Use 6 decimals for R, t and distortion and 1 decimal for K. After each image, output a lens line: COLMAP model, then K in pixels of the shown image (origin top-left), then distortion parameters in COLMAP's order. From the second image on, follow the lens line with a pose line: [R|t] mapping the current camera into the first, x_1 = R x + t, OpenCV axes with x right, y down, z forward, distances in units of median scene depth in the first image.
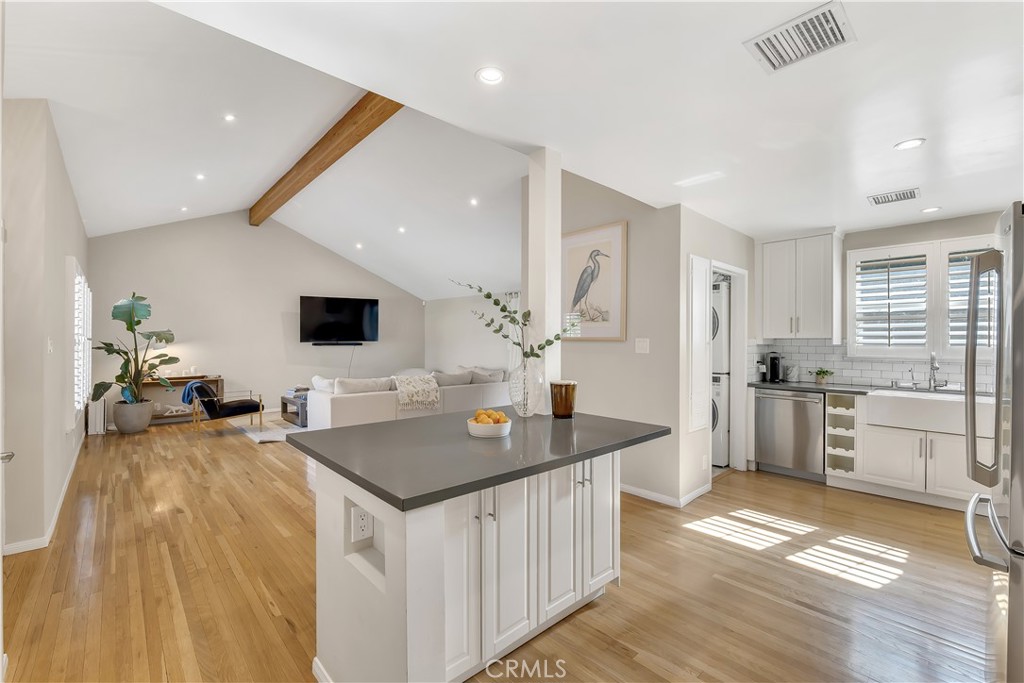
lens RADIAL K [[439.8, 0, 512.0], [0, 439.8, 341.5], [0, 0, 1]] dist [-0.013965, -0.000207]
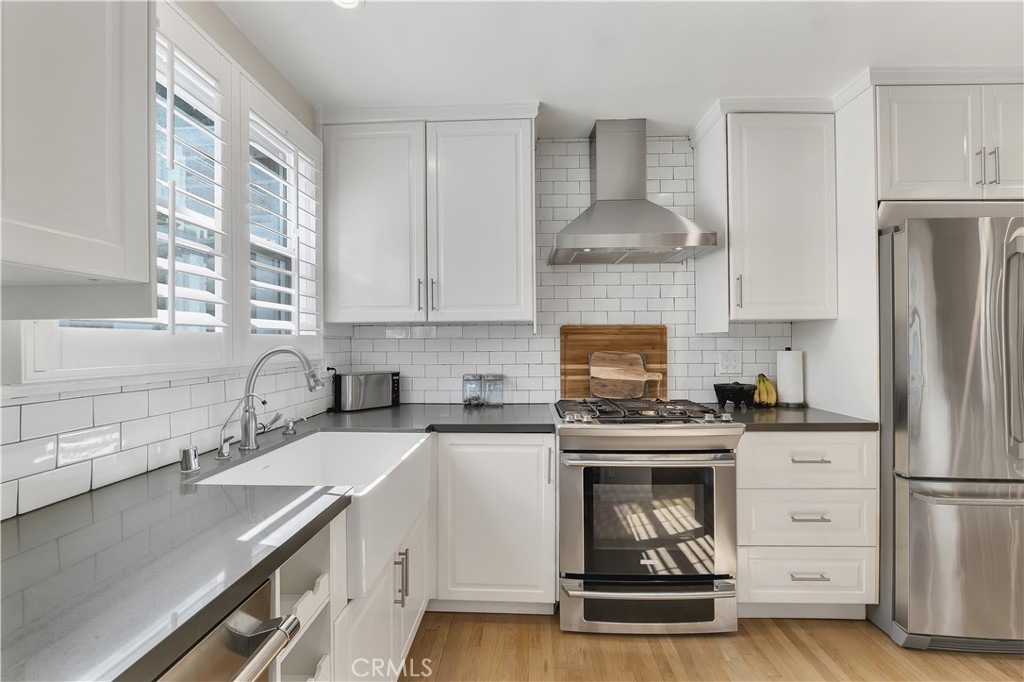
lens RADIAL K [[439.8, 0, 512.0], [0, 439.8, 341.0], [0, 0, 1]] dist [-0.013965, -0.000207]
pose [[-0.706524, -0.002398, 0.707685, 0.506769], [-0.000569, 0.999996, 0.002820, 0.015184], [-0.707689, 0.001590, -0.706522, 1.068138]]
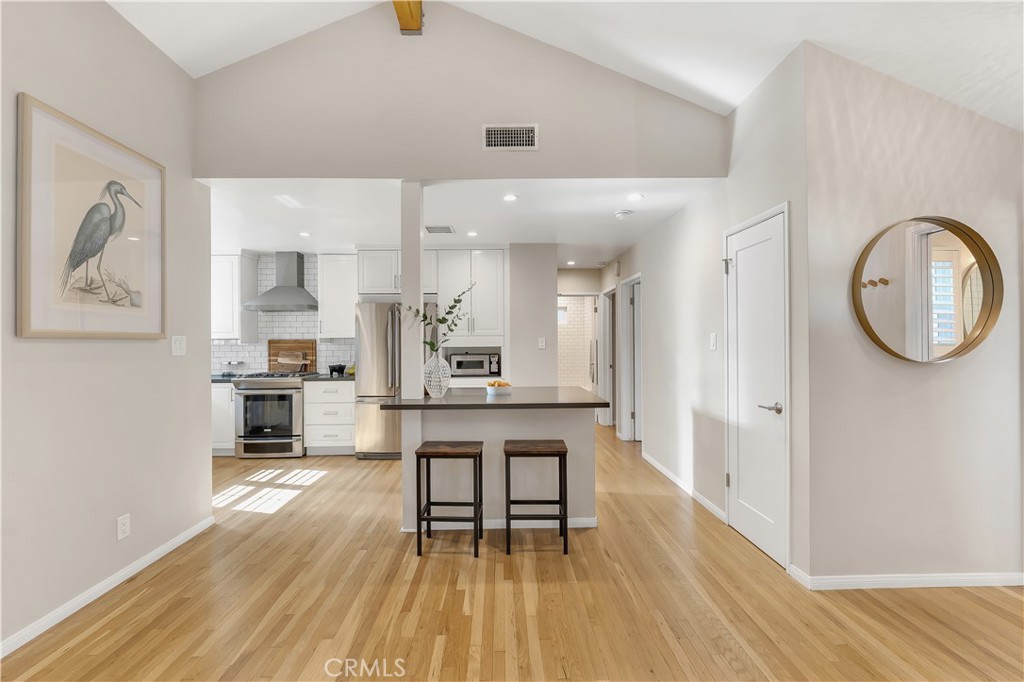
lens RADIAL K [[428.7, 0, 509.3], [0, 428.7, 339.2], [0, 0, 1]] dist [-0.013823, -0.000138]
pose [[-0.752845, 0.006477, 0.658166, -0.573730], [0.003275, 0.999976, -0.006096, 0.004340], [-0.658190, -0.002434, -0.752848, 1.093822]]
